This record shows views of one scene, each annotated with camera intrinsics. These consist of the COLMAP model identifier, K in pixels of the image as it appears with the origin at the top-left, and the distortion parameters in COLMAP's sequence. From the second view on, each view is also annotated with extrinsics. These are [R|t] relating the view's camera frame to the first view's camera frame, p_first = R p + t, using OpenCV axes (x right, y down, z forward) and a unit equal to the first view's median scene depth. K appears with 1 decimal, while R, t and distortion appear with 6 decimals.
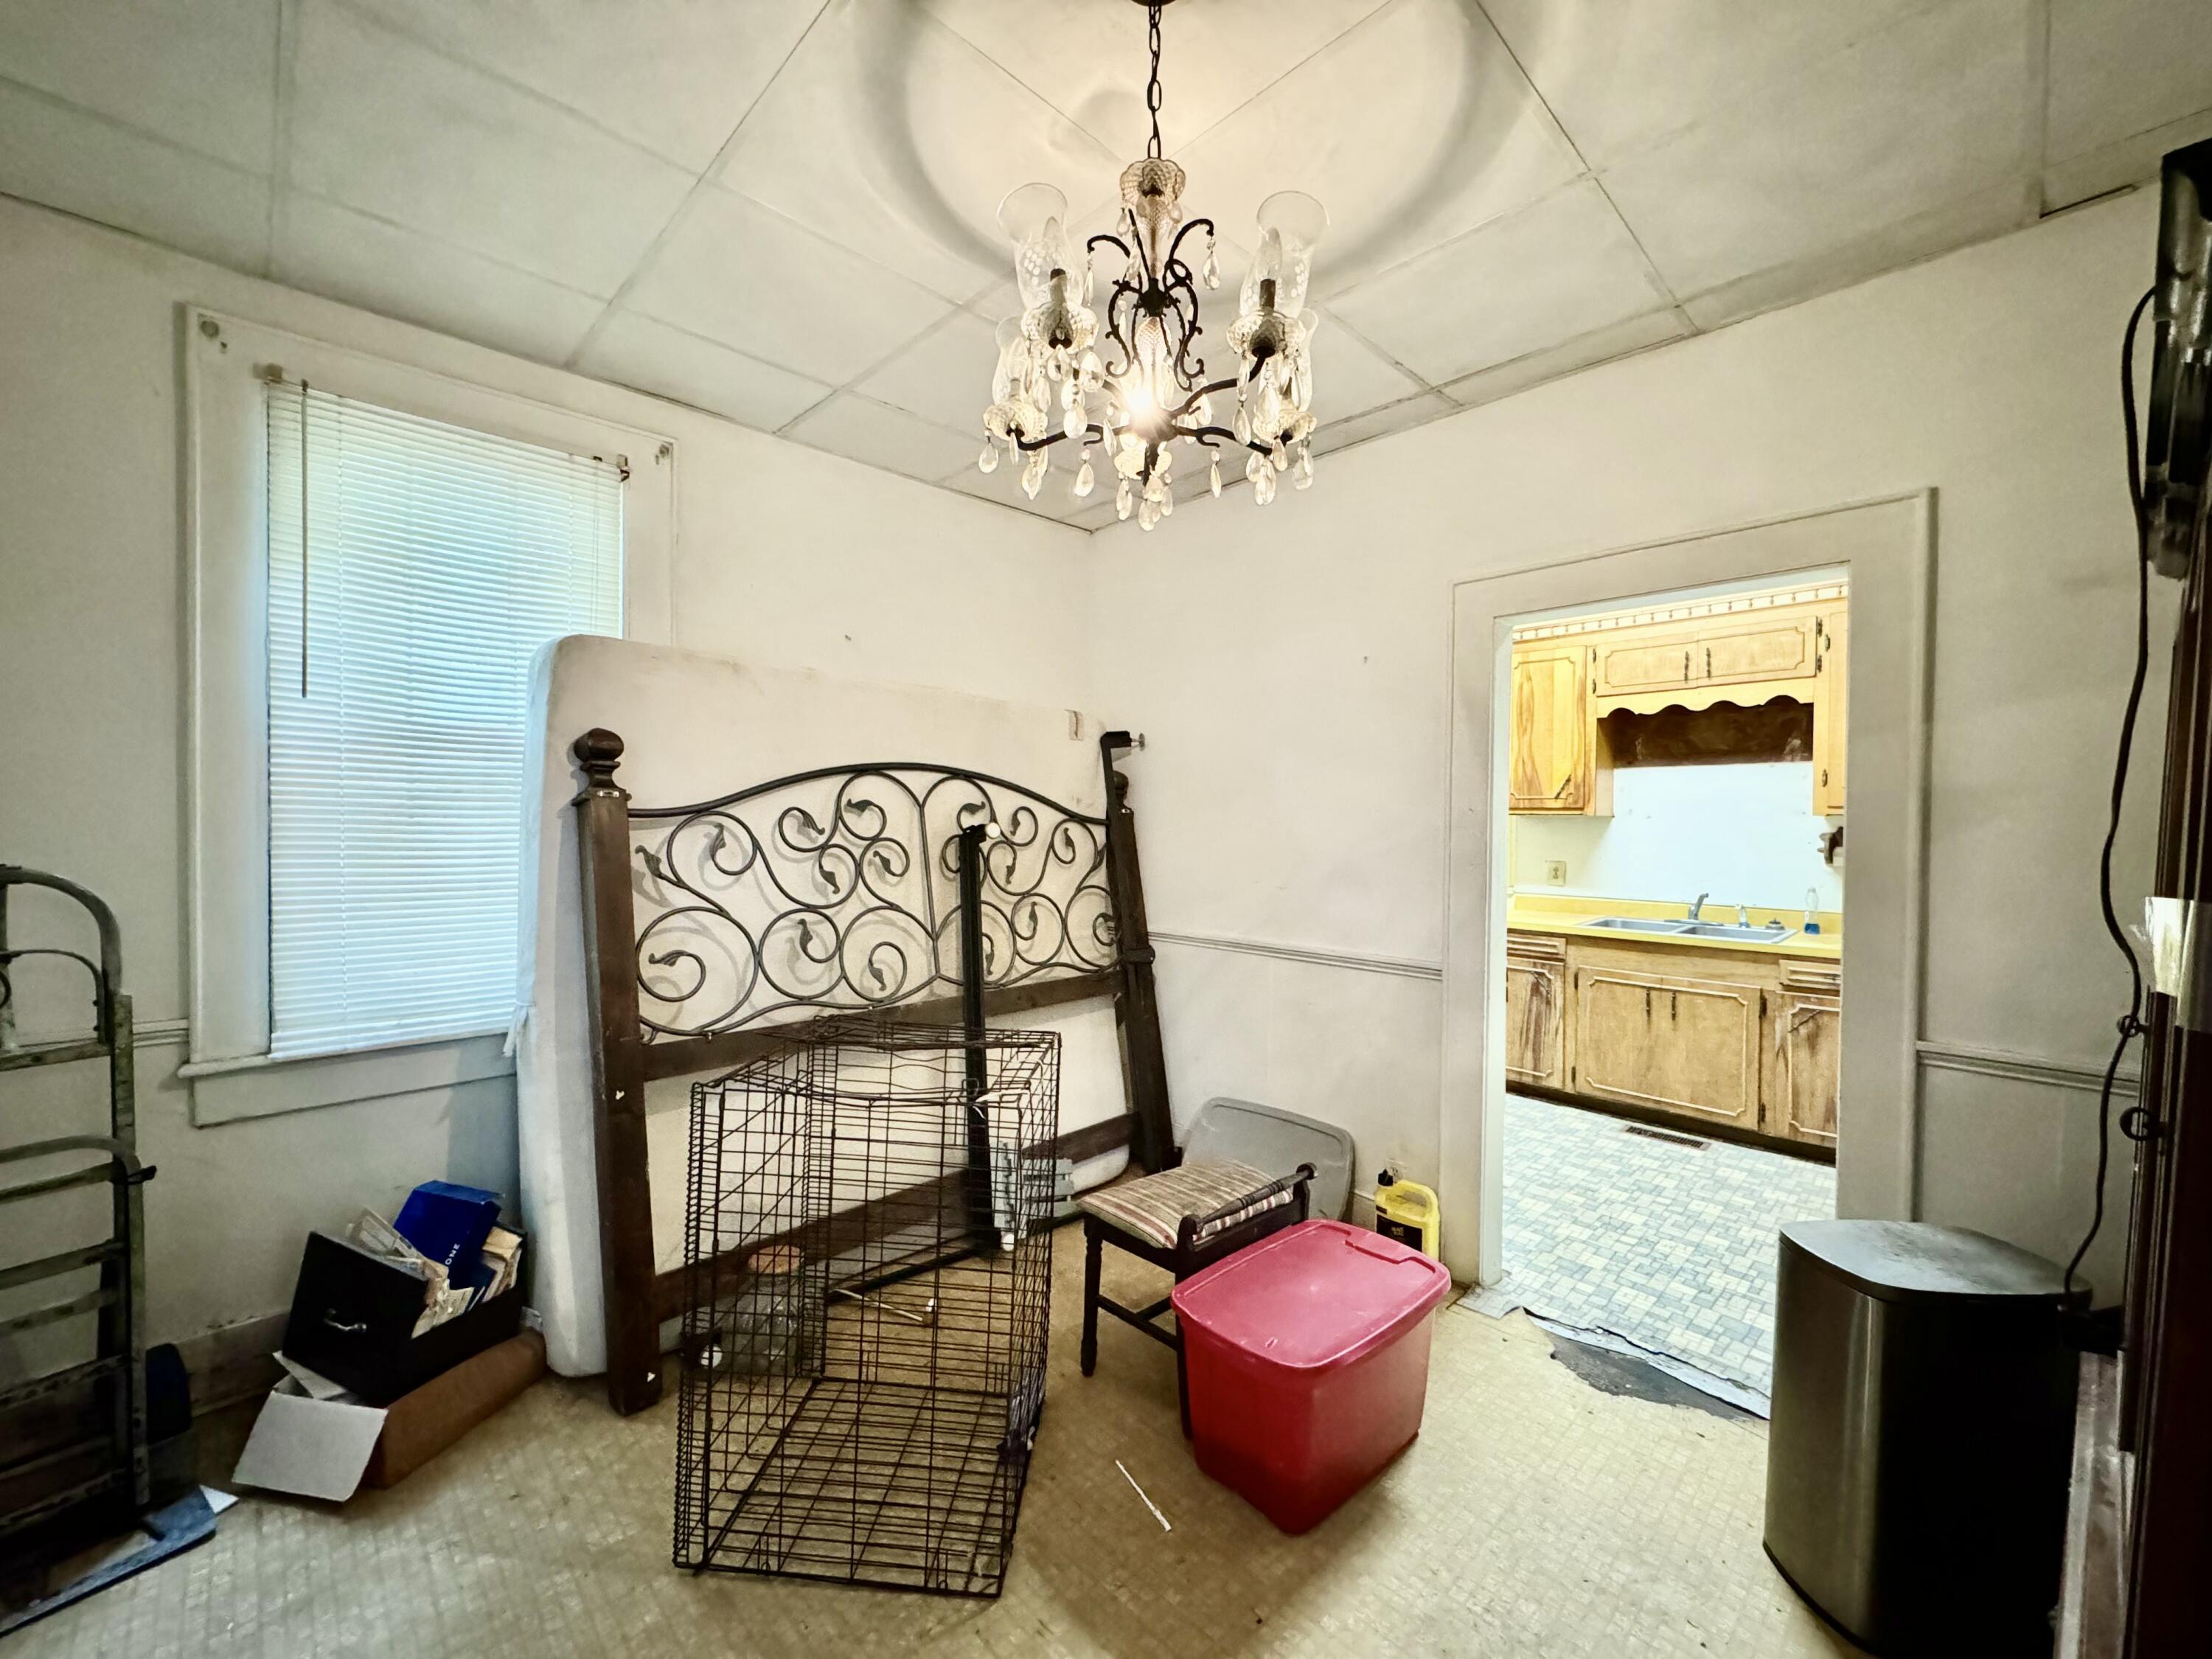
lens RADIAL K [[877.0, 0, 1106.0], [0, 877.0, 829.5], [0, 0, 1]] dist [-0.009088, -0.000080]
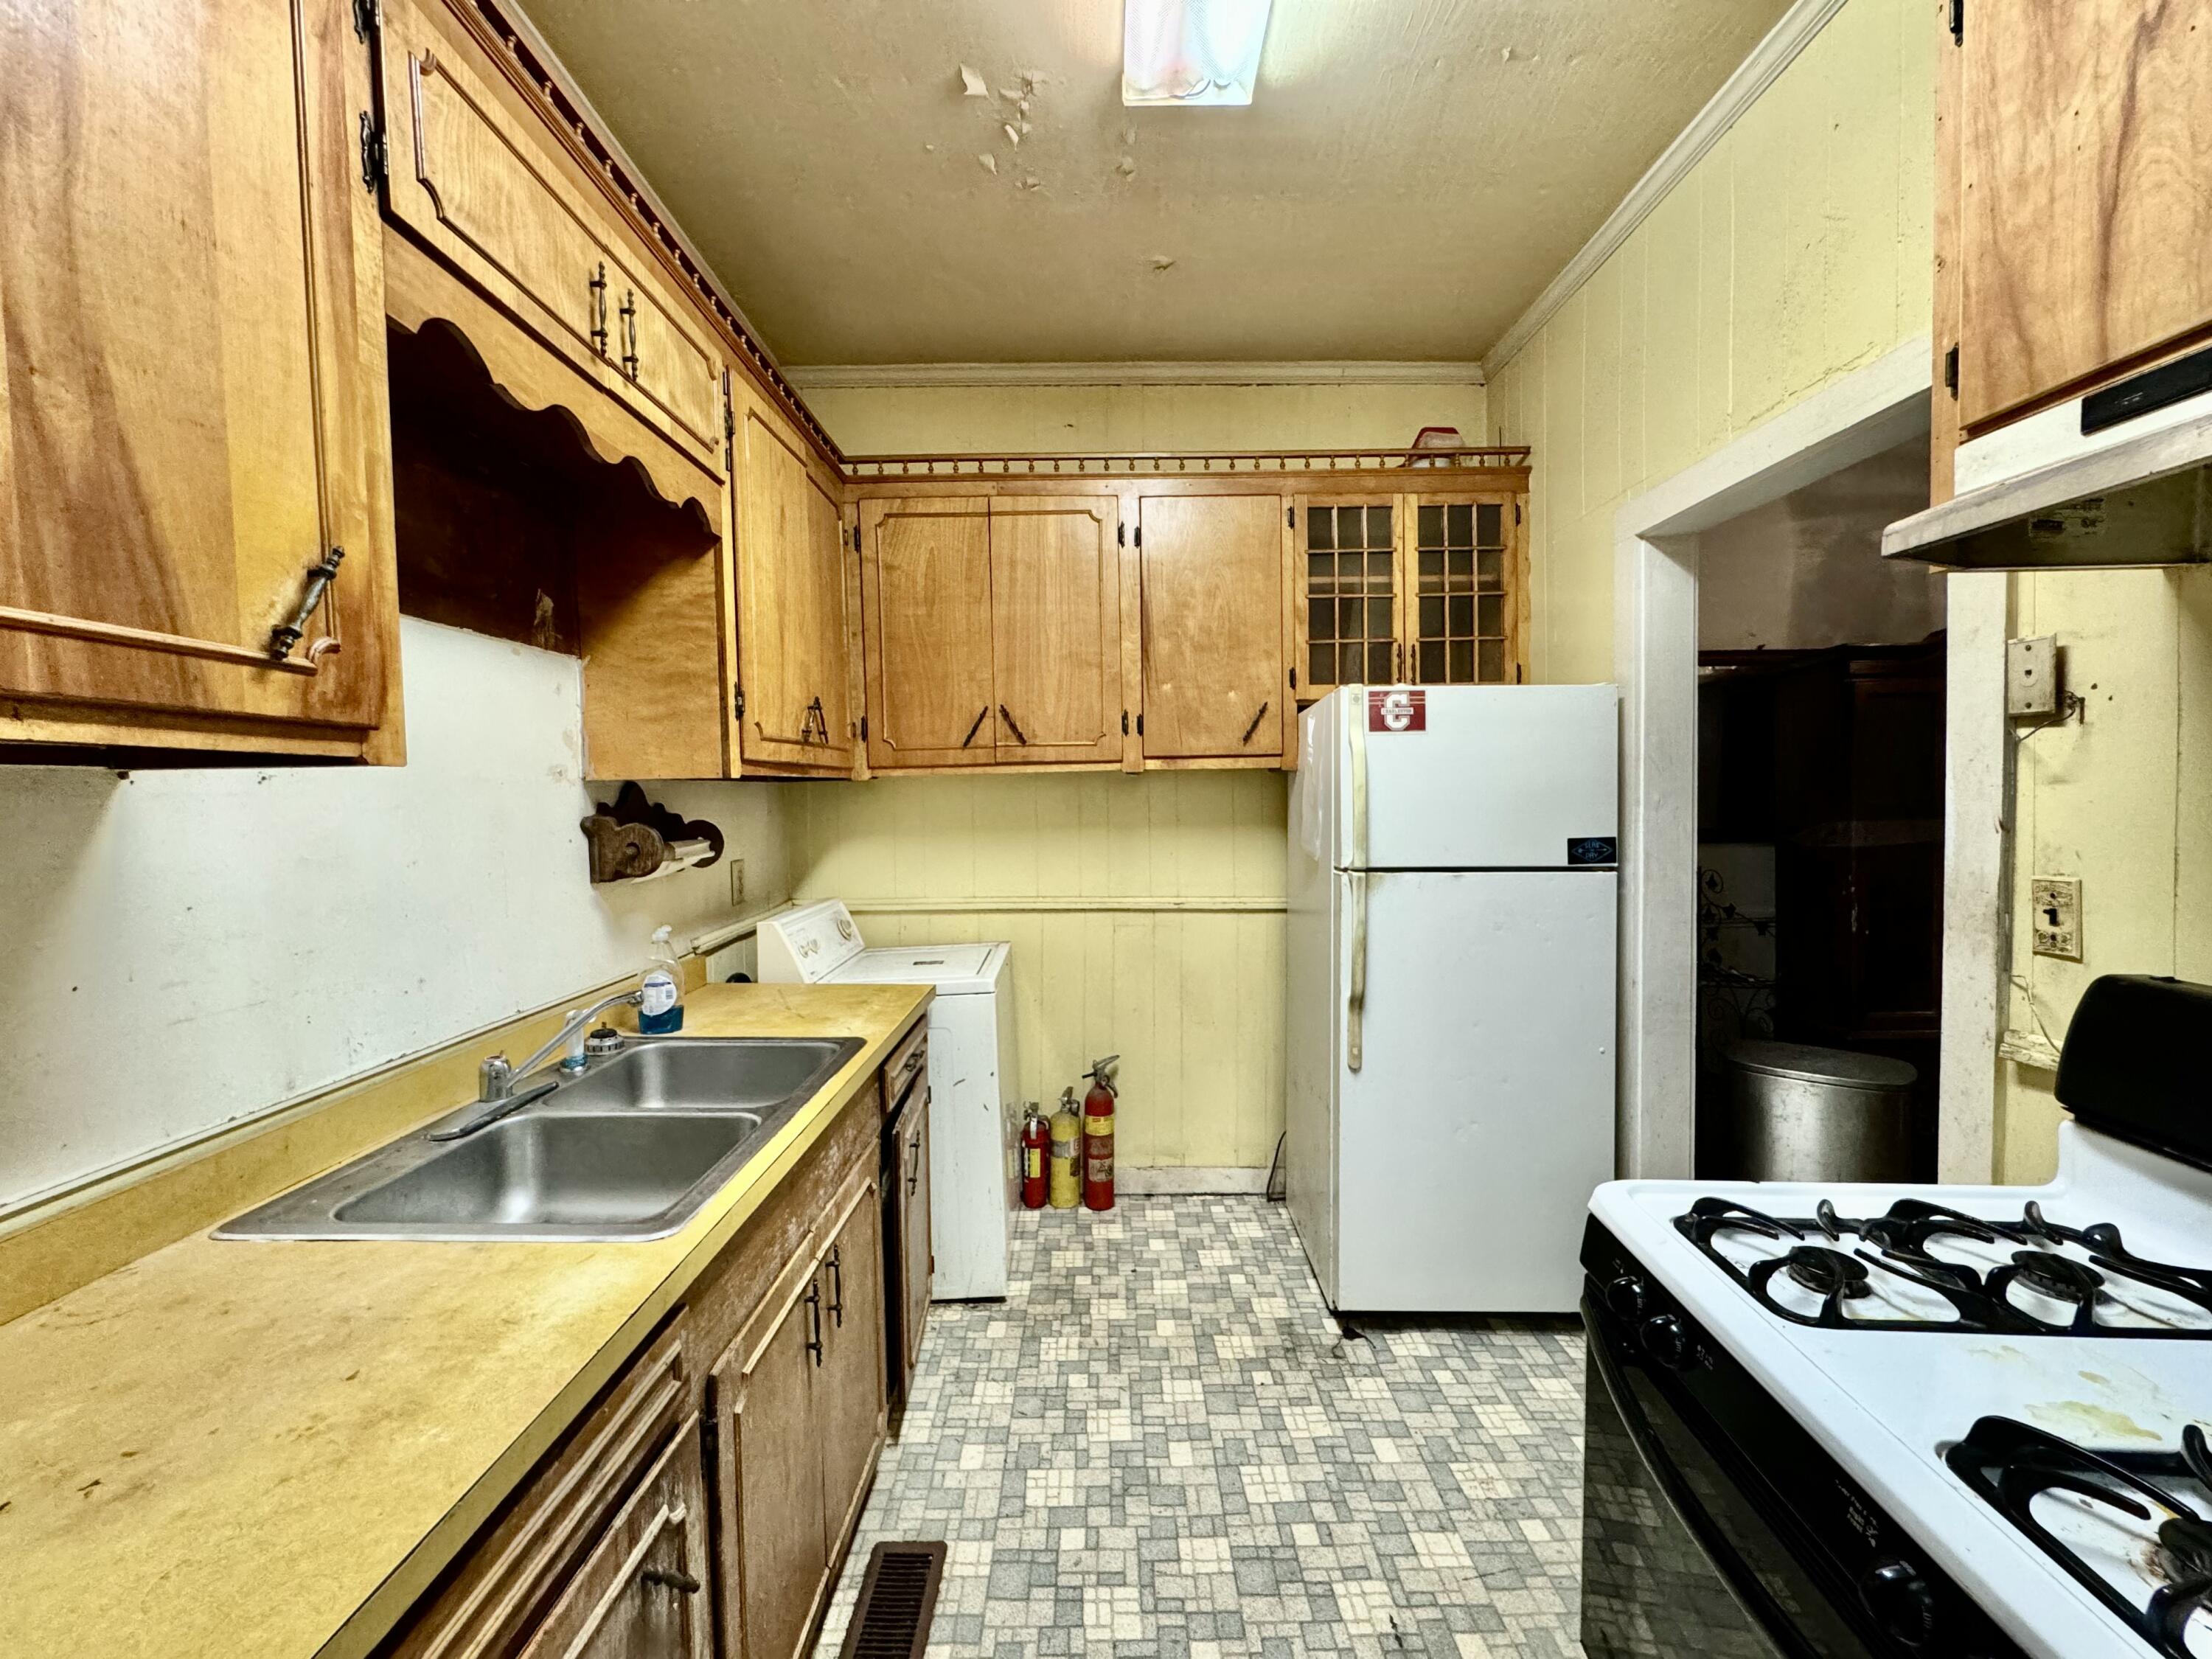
lens RADIAL K [[877.0, 0, 1106.0], [0, 877.0, 829.5], [0, 0, 1]] dist [-0.009088, -0.000080]
pose [[-0.718739, -0.025697, 0.694805, 0.306748], [0.020795, 0.998075, 0.058425, -0.010419], [-0.694969, 0.056441, -0.716821, 1.131152]]
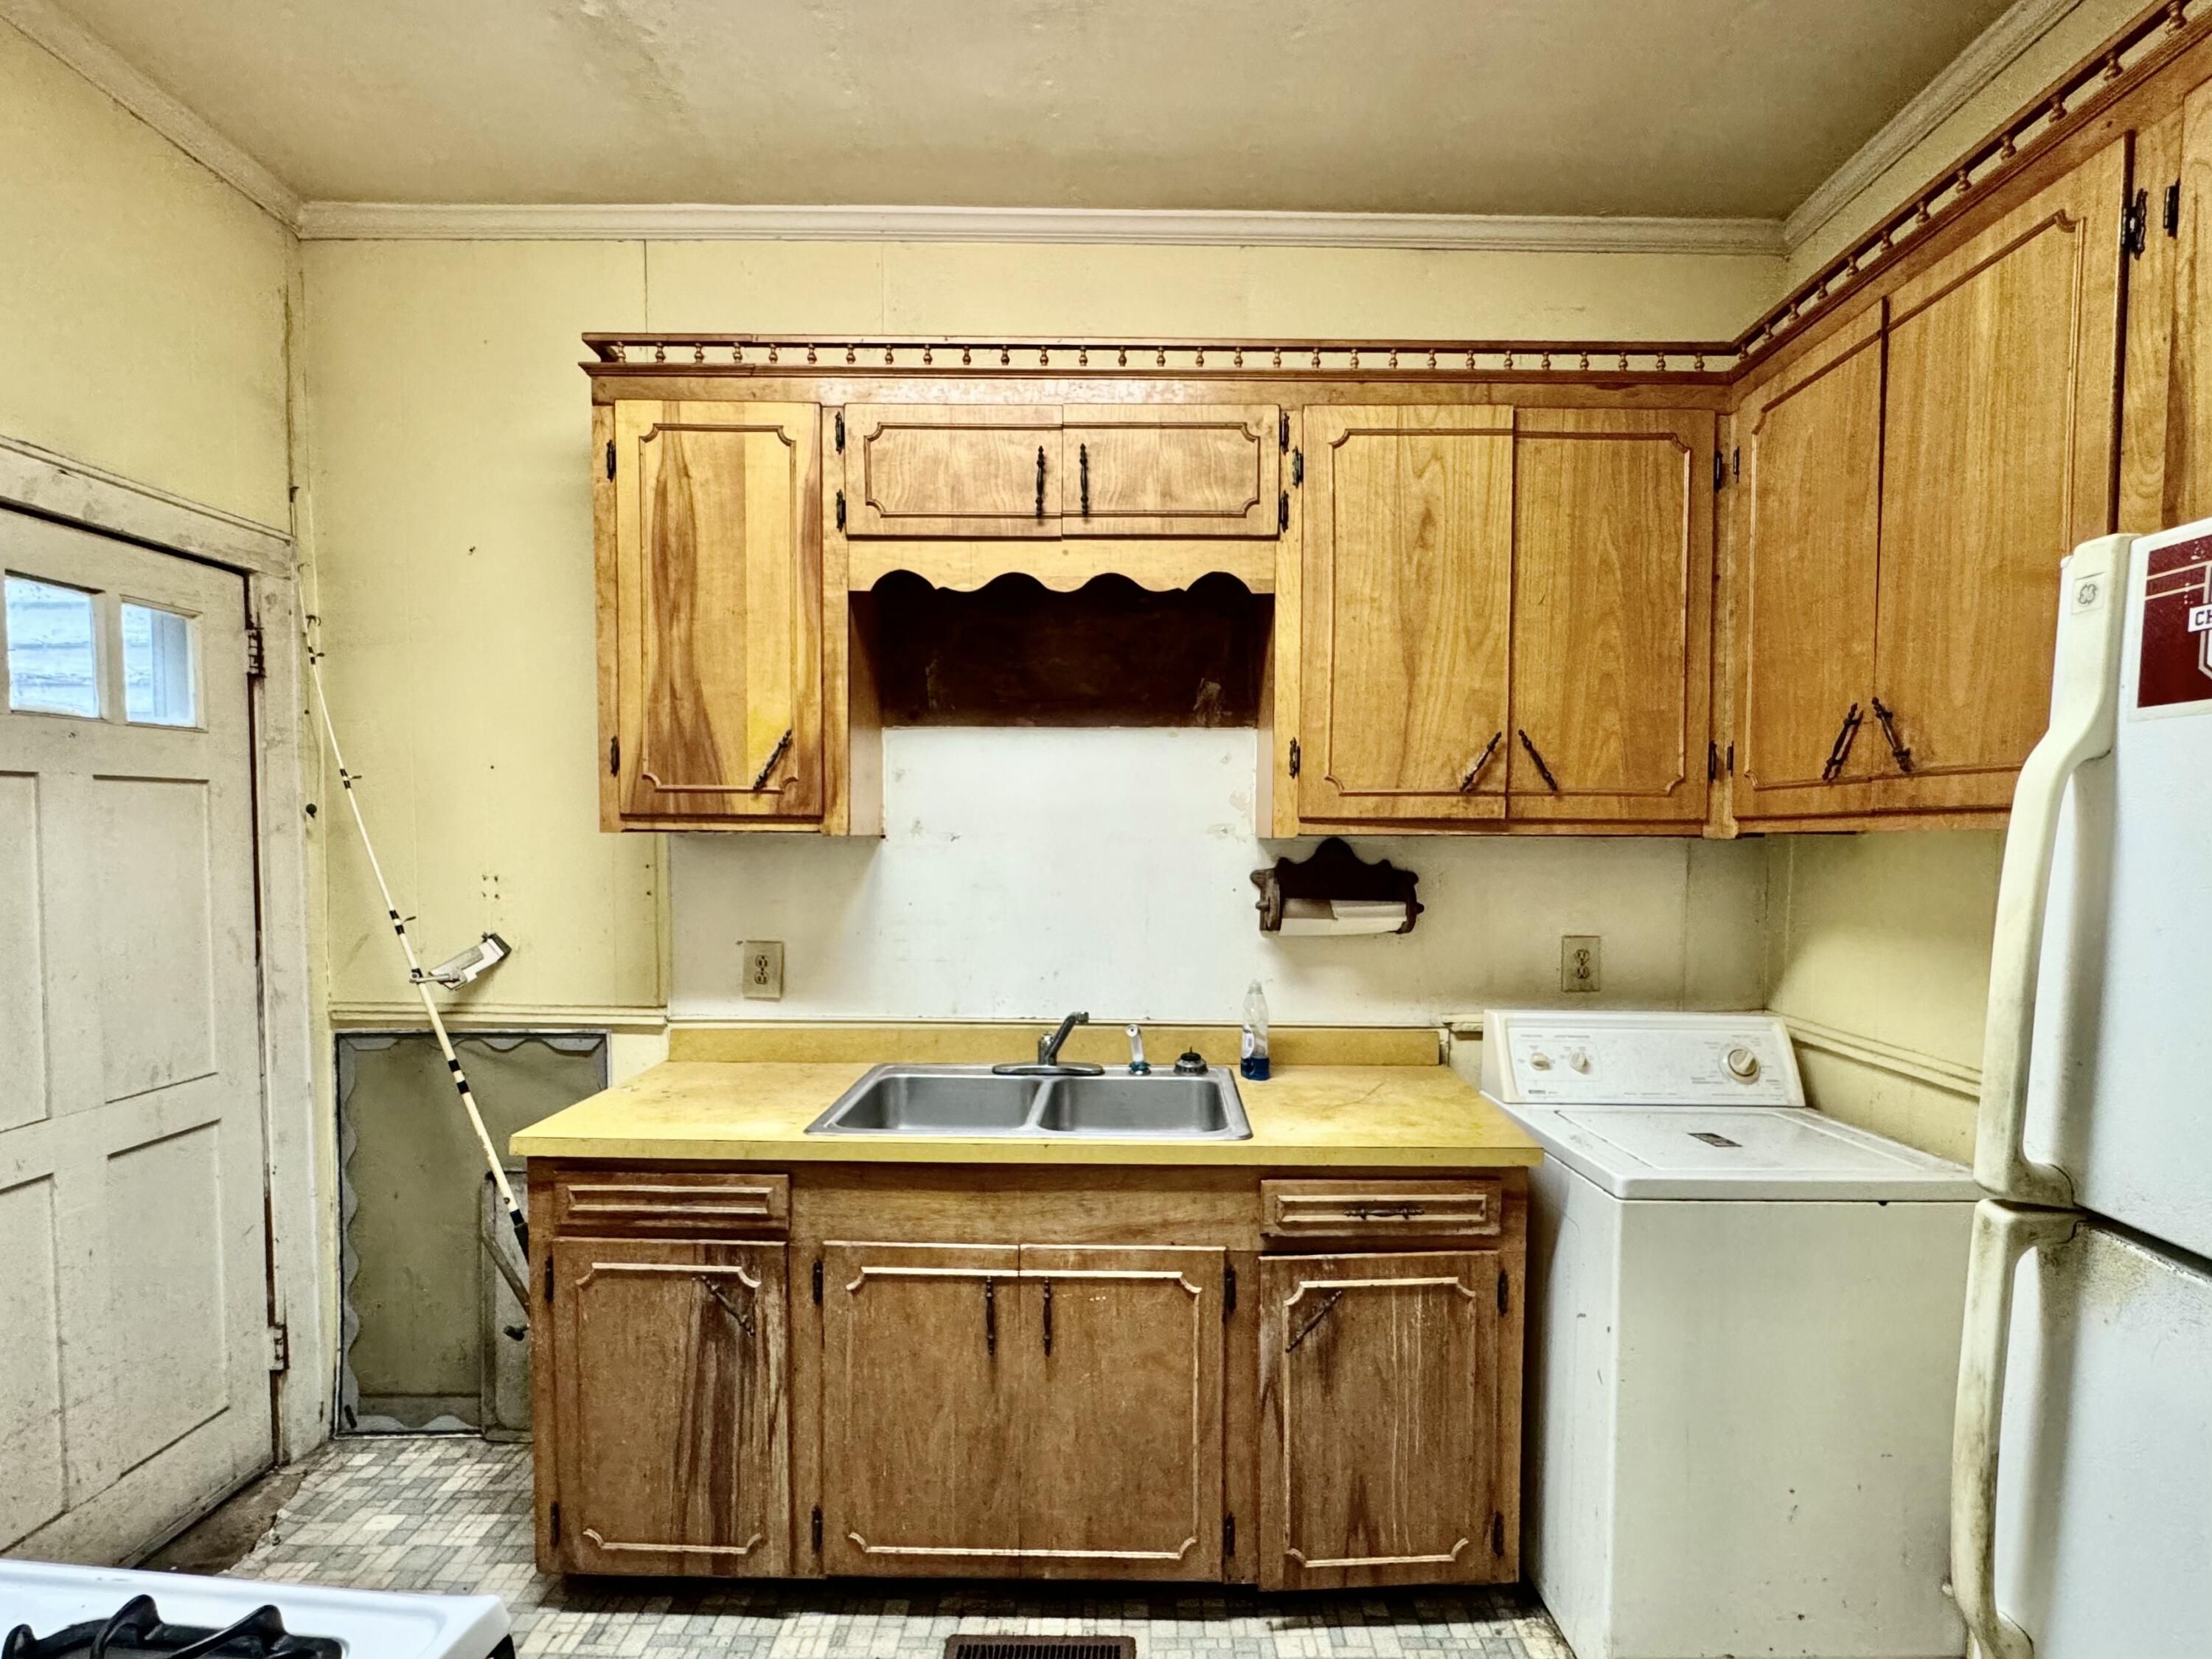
lens RADIAL K [[1038.1, 0, 1116.4], [0, 1038.1, 879.5], [0, 0, 1]] dist [-0.008924, 0.000245]
pose [[0.696877, -0.034675, 0.716352, 0.330437], [0.007942, 0.999142, 0.040637, -0.015639], [-0.717146, -0.022629, 0.696555, 0.632136]]
